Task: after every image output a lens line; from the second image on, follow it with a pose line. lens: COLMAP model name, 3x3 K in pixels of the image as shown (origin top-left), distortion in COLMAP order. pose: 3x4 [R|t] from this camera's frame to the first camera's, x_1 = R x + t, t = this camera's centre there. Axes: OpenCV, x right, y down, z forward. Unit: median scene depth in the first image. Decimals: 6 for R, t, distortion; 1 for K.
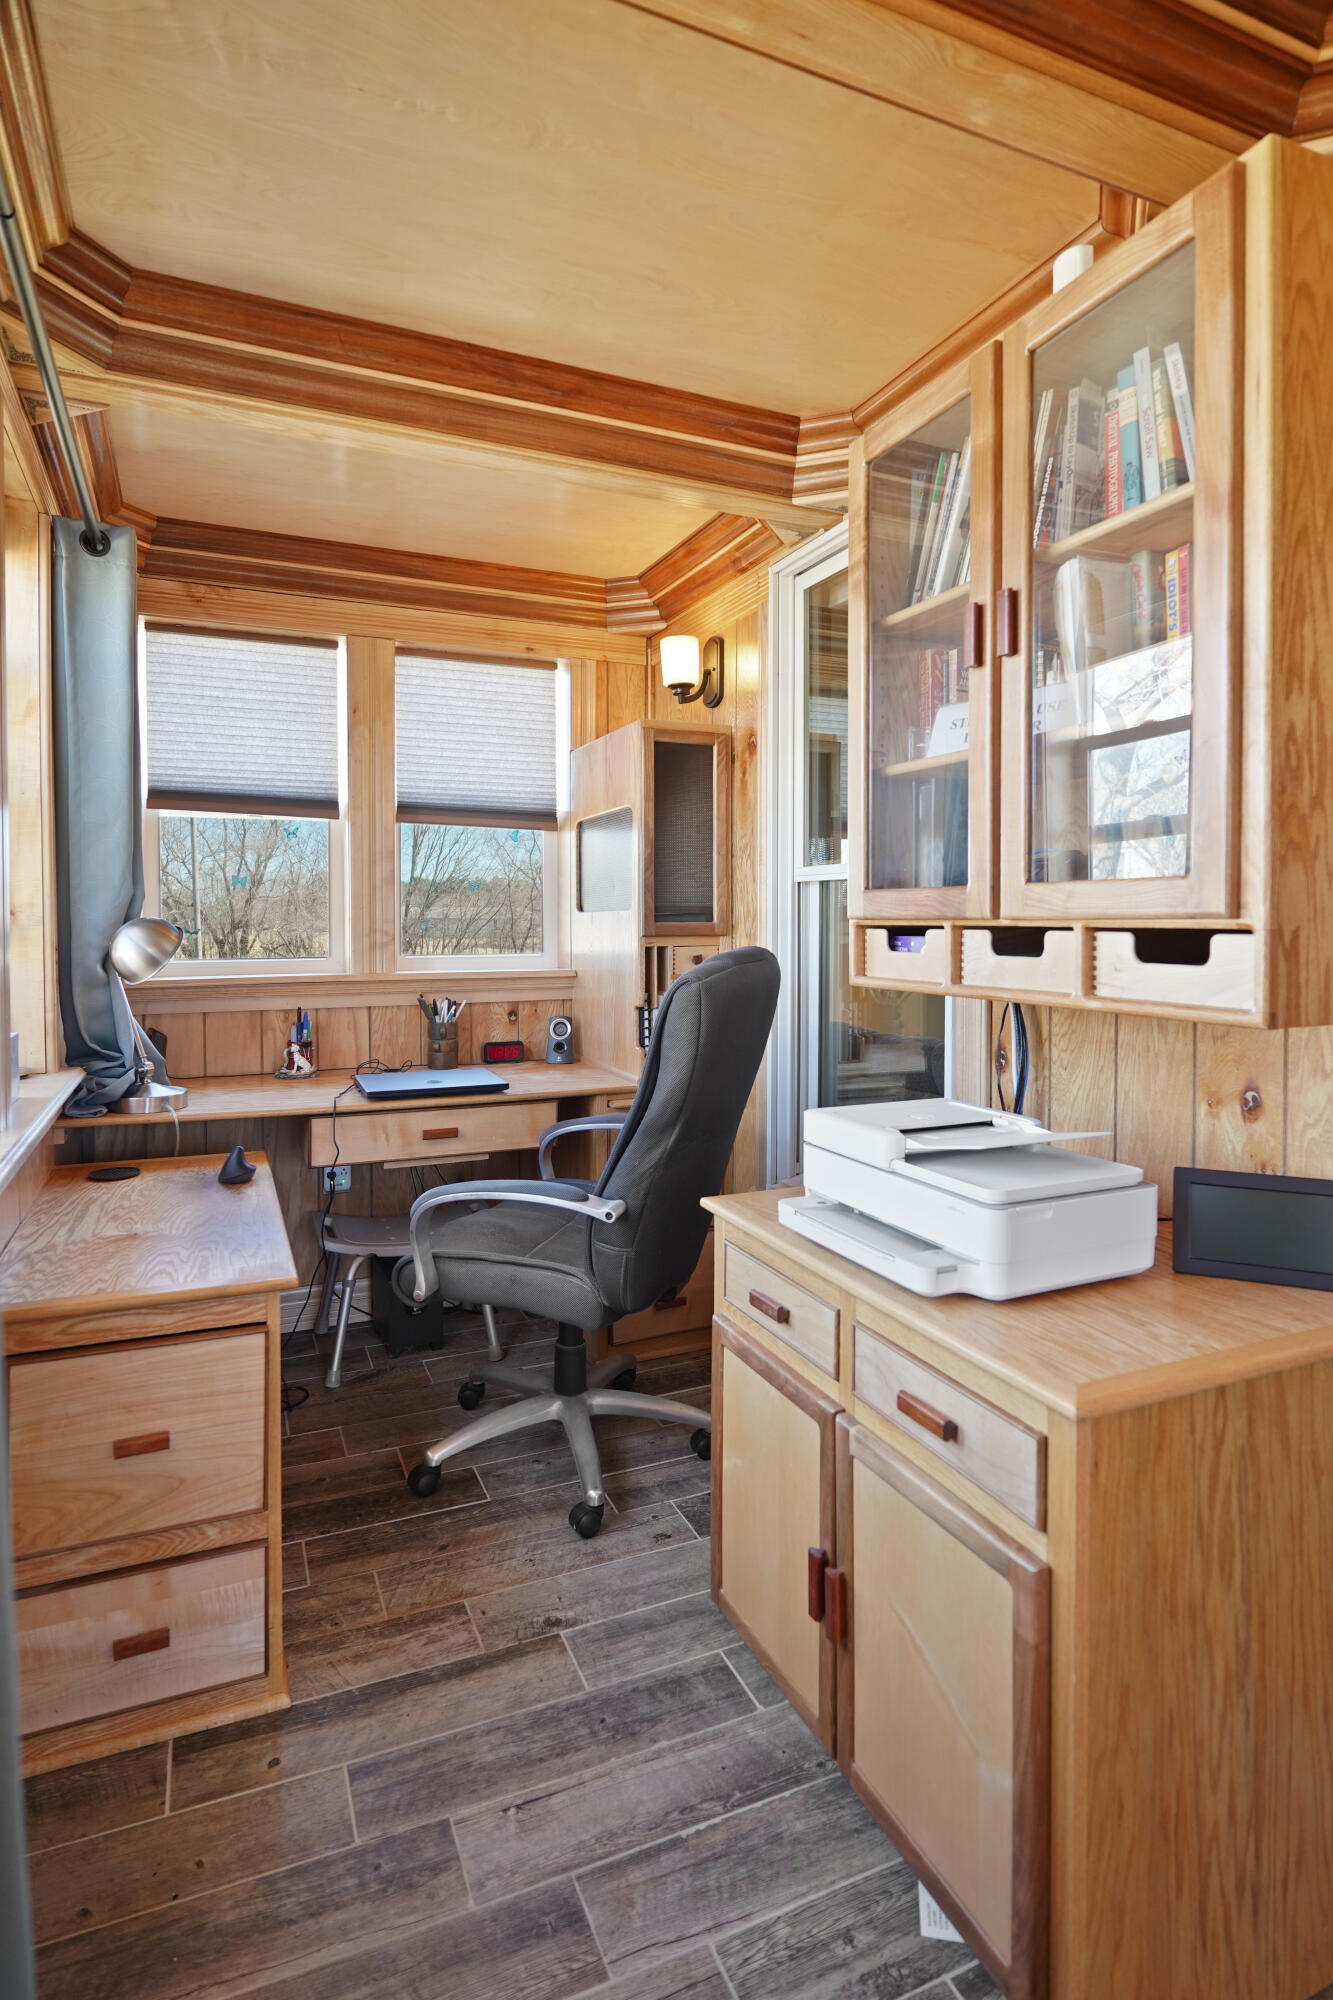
lens RADIAL K [[1059.8, 0, 661.8], [0, 1059.8, 967.0], [0, 0, 1]] dist [0.004325, 0.001437]
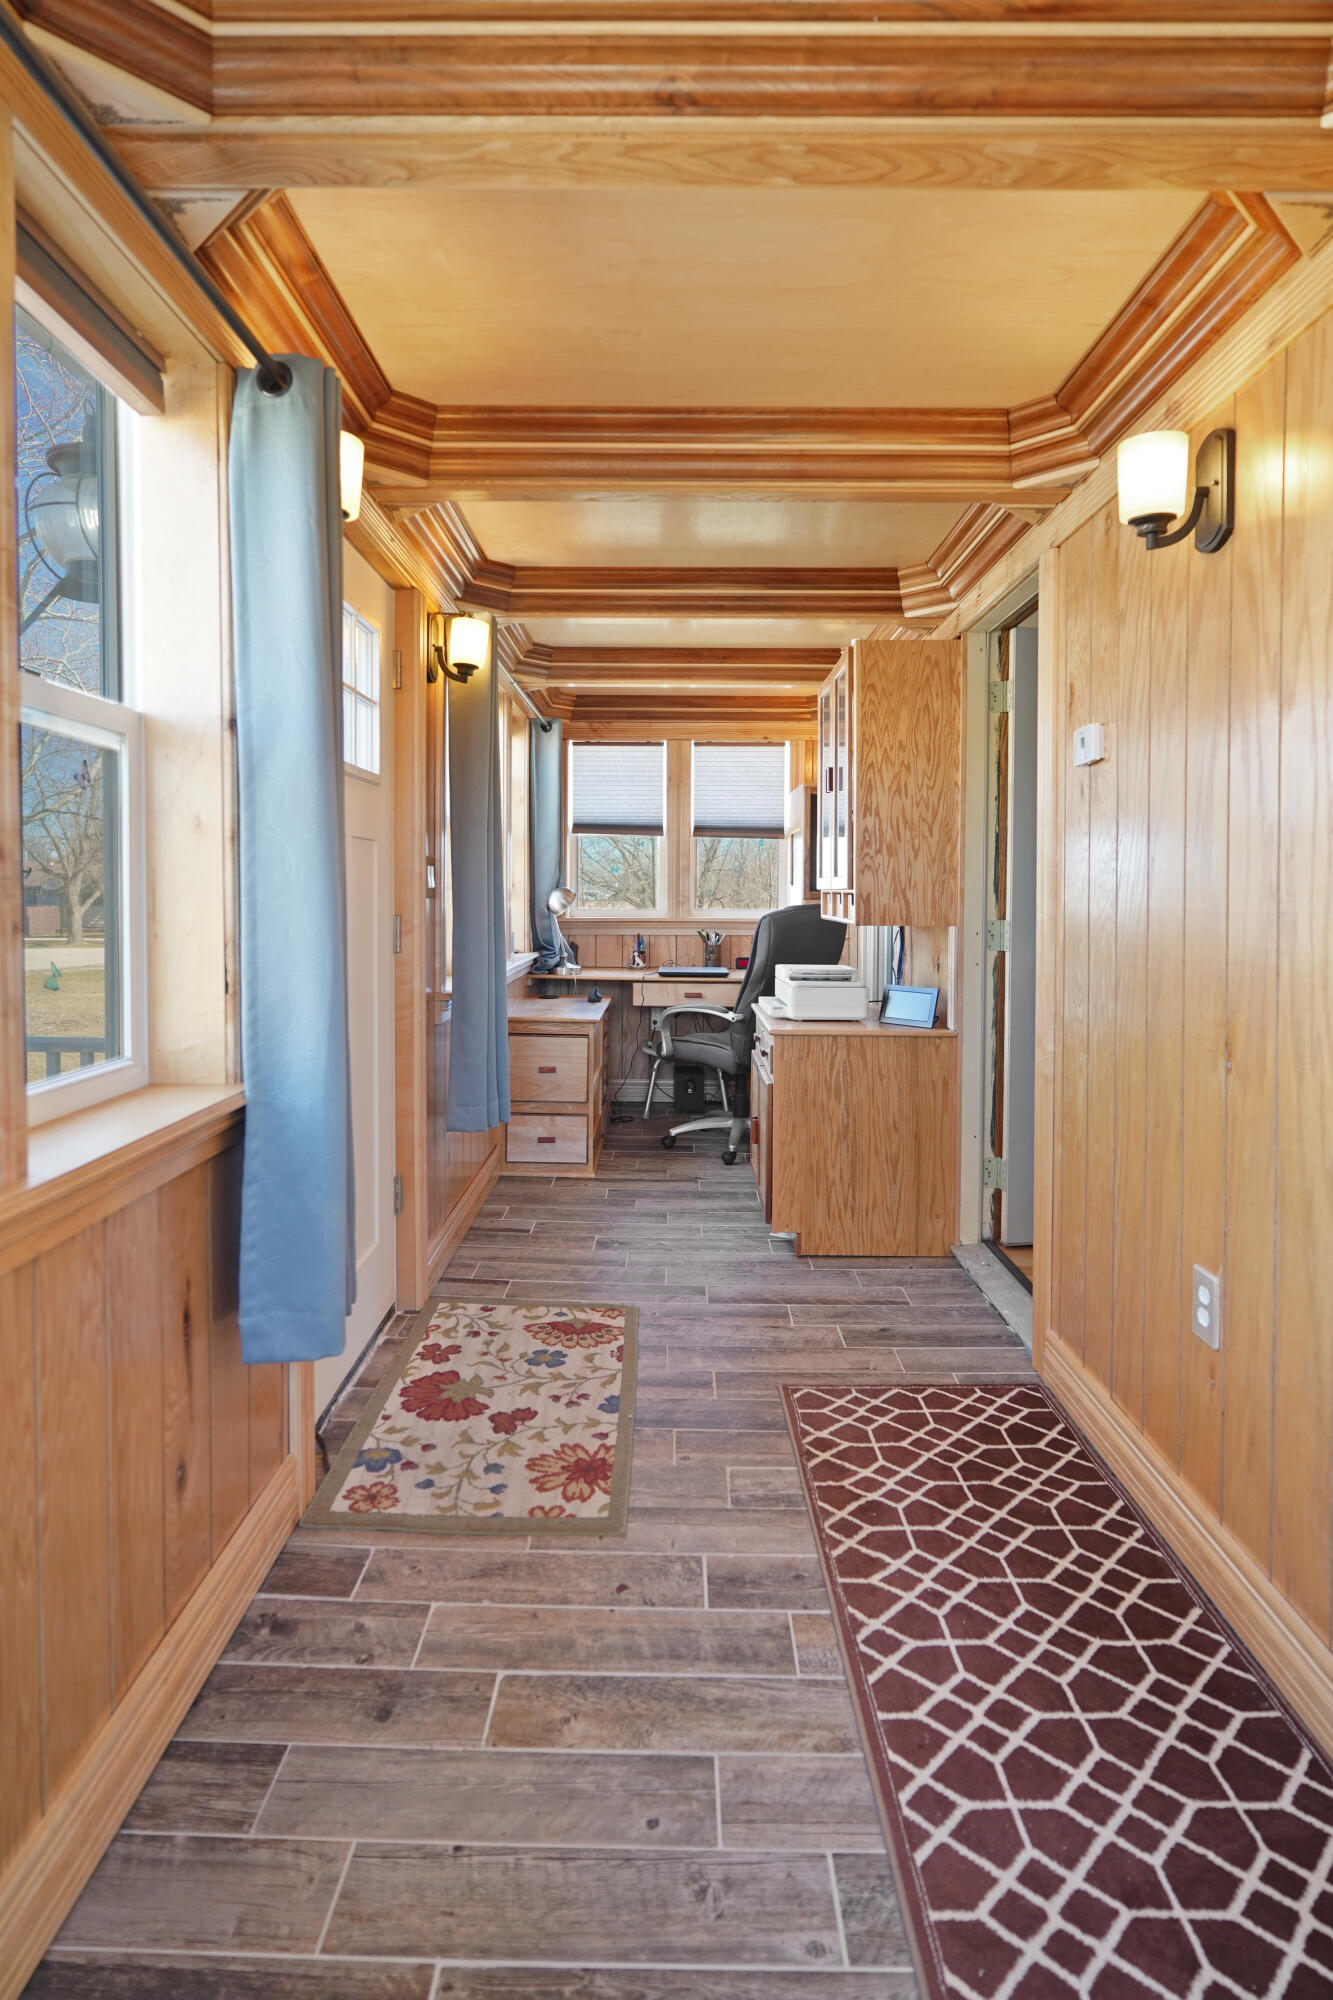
lens RADIAL K [[1031.2, 0, 660.8], [0, 1031.2, 996.7], [0, 0, 1]] dist [0.000303, 0.001181]
pose [[0.914228, 0.048189, -0.402324, 0.589180], [-0.025006, 0.997720, 0.062682, 0.042173], [0.404427, -0.047246, 0.913349, -0.923135]]
